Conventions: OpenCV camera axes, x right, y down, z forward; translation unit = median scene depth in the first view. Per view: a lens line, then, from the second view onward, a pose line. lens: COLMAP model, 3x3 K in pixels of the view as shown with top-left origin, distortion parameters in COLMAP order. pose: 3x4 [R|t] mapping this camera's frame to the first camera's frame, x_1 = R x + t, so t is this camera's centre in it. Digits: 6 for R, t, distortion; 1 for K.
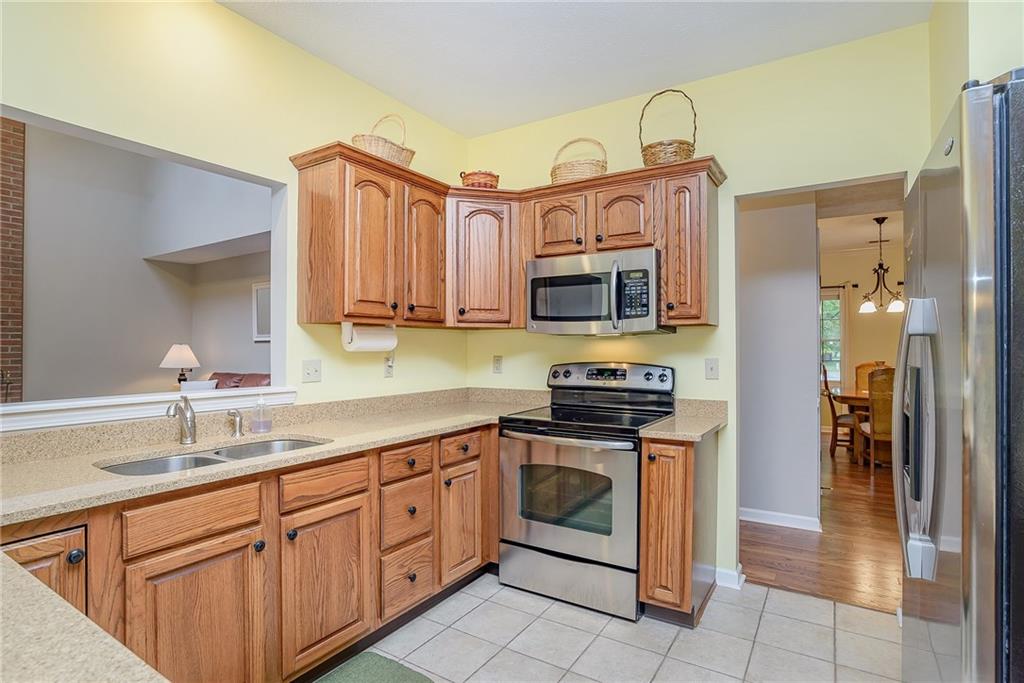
lens RADIAL K [[522.4, 0, 516.4], [0, 522.4, 343.0], [0, 0, 1]] dist [-0.023875, 0.000717]
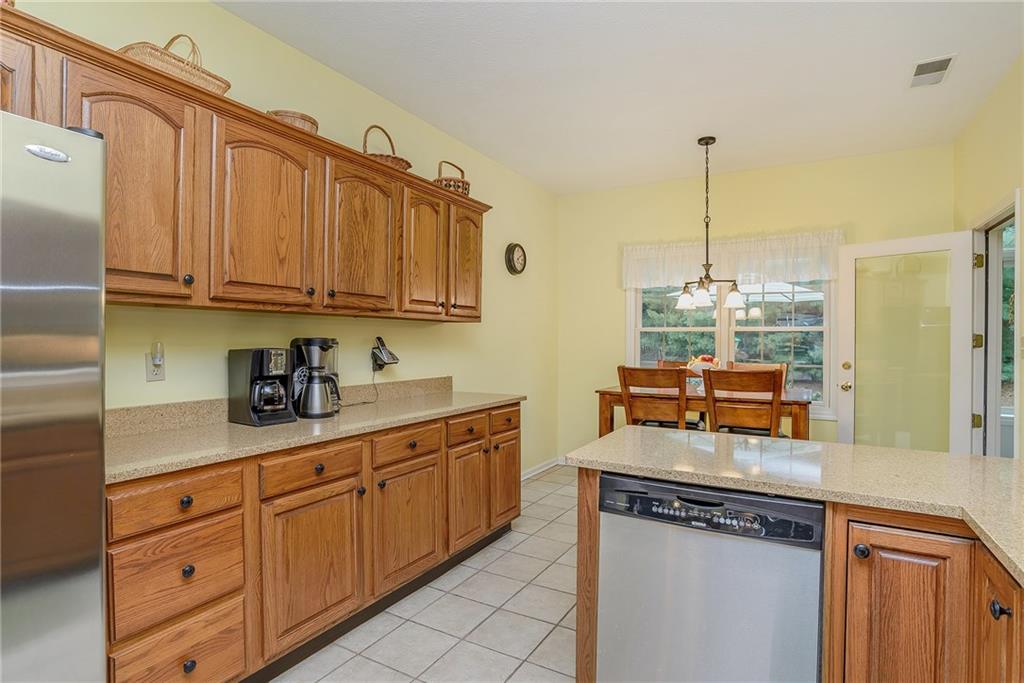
lens RADIAL K [[522.4, 0, 516.4], [0, 522.4, 343.0], [0, 0, 1]] dist [-0.023875, 0.000717]
pose [[0.998134, 0.000146, 0.061061, 0.124074], [-0.001209, 0.999848, 0.017375, 0.001980], [-0.061049, -0.017416, 0.997983, 0.179009]]
